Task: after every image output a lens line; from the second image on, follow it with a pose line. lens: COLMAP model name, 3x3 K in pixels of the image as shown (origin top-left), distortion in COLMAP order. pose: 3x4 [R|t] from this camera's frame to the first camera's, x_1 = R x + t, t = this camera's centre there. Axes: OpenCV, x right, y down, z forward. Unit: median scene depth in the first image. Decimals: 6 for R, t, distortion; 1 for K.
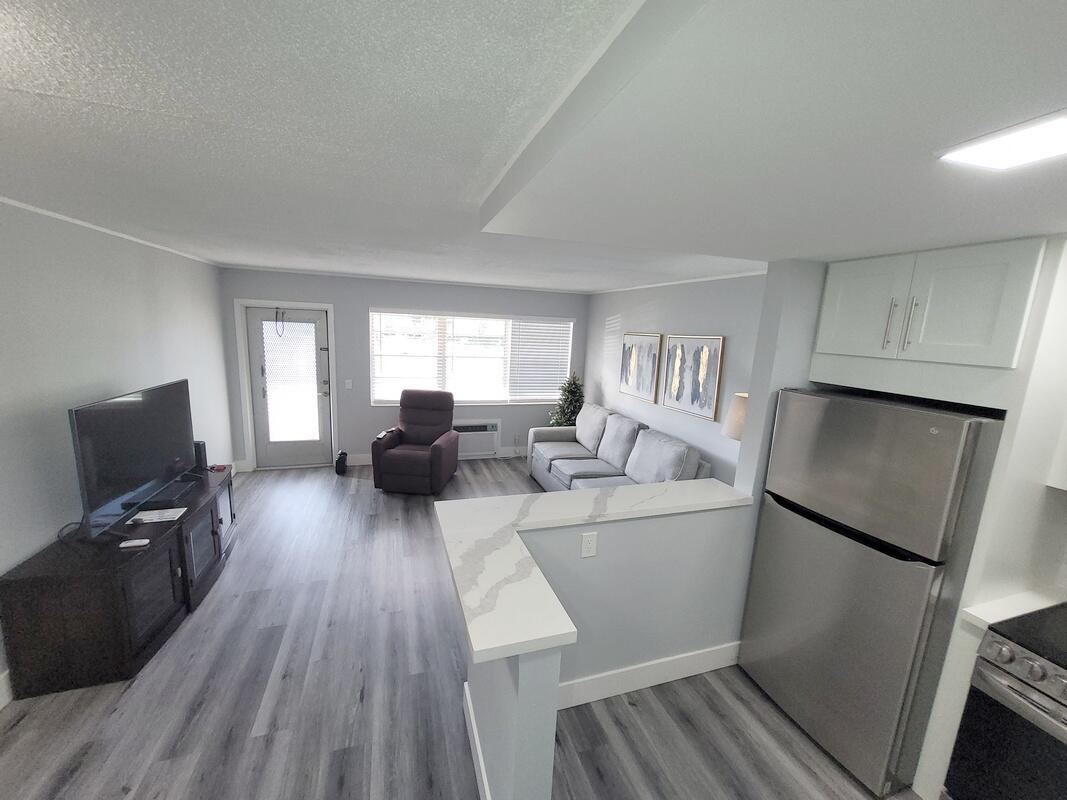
lens RADIAL K [[418.9, 0, 533.5], [0, 418.9, 400.0], [0, 0, 1]] dist [-0.000615, -0.000072]
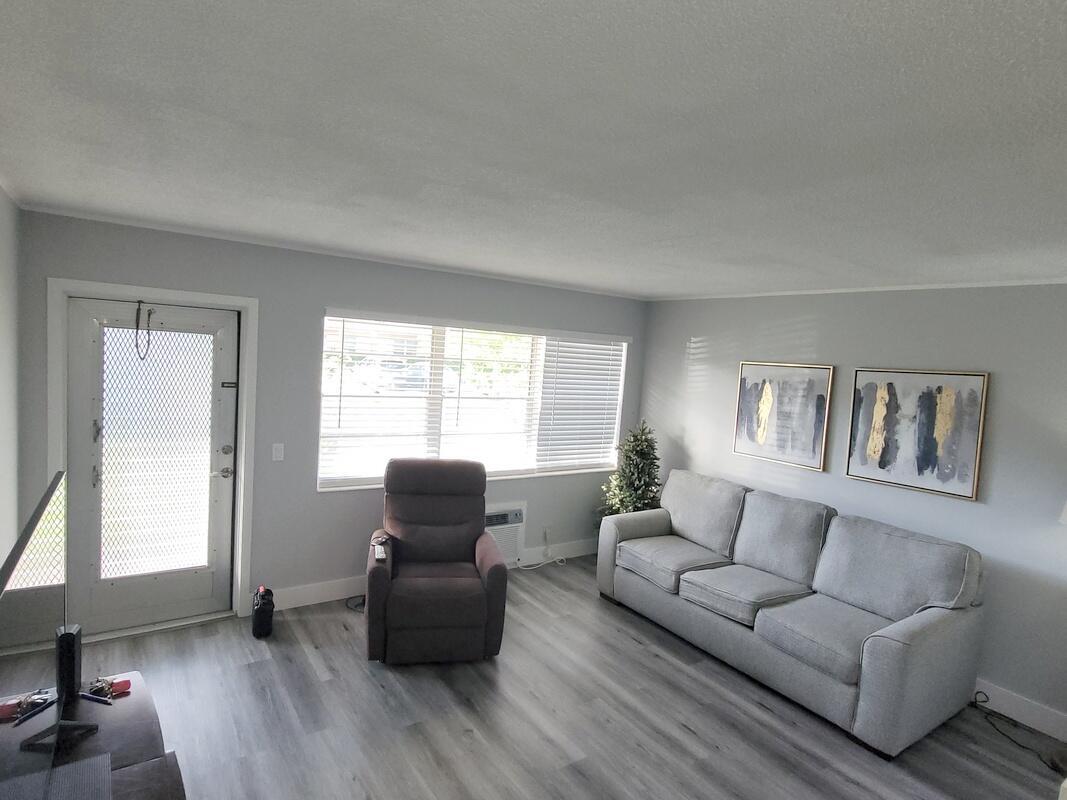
lens RADIAL K [[583.7, 0, 533.5], [0, 583.7, 400.0], [0, 0, 1]] dist [0.000683, 0.000170]
pose [[0.959476, -0.004389, 0.281758, -0.360752], [0.026647, 0.996811, -0.075212, -0.041764], [-0.280529, 0.079672, 0.956533, 0.230409]]
